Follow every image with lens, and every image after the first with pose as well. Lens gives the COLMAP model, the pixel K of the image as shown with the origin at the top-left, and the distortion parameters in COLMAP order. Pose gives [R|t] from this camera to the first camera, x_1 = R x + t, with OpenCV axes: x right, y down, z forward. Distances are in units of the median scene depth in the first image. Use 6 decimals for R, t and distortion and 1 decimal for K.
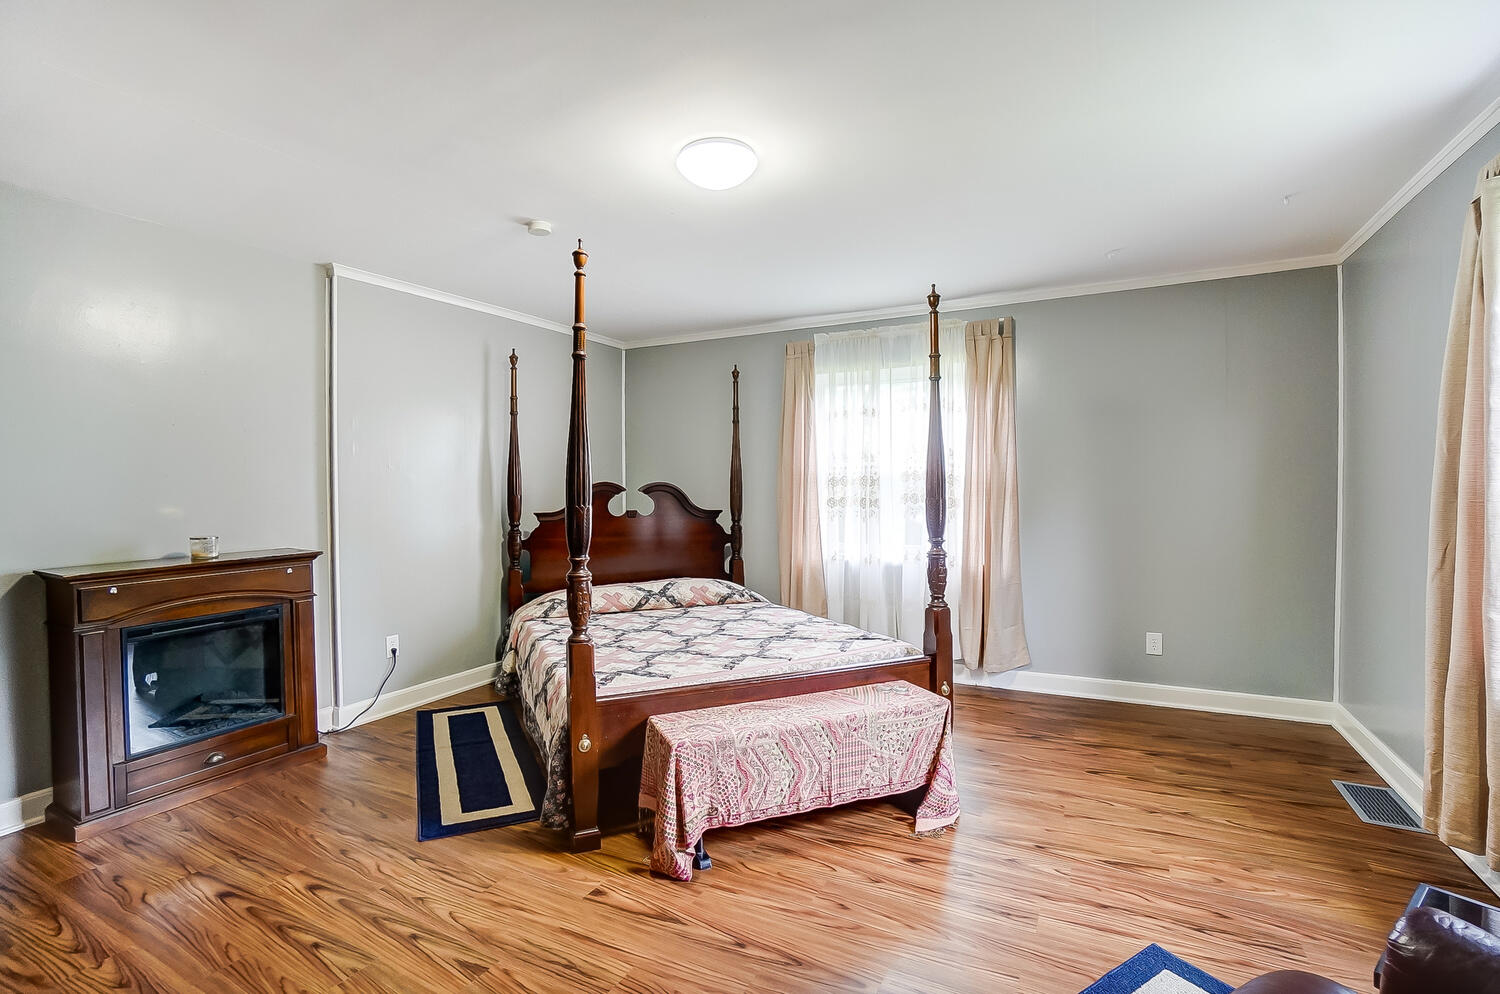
lens RADIAL K [[684.1, 0, 750.0], [0, 684.1, 497.0], [0, 0, 1]] dist [-0.031950, 0.001174]
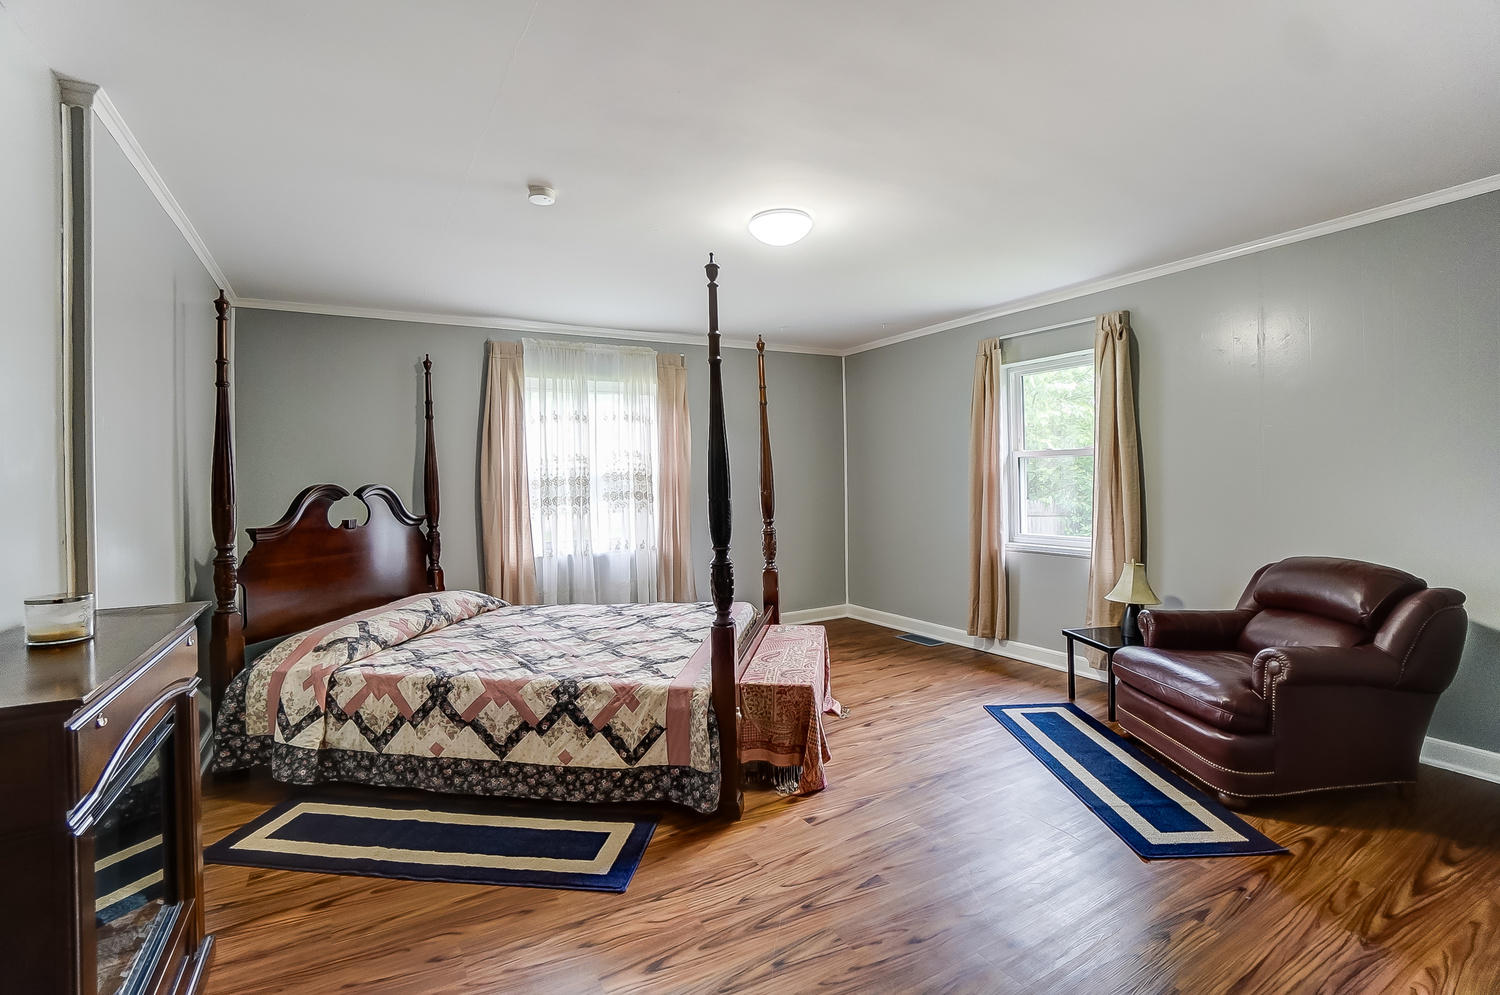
lens RADIAL K [[659.2, 0, 748.6], [0, 659.2, 483.8], [0, 0, 1]] dist [-0.031974, 0.000178]
pose [[0.543109, -0.010435, 0.839597, -0.844194], [0.032998, 0.999416, -0.008924, -0.000908], [-0.839013, 0.032552, 0.543136, 0.300717]]
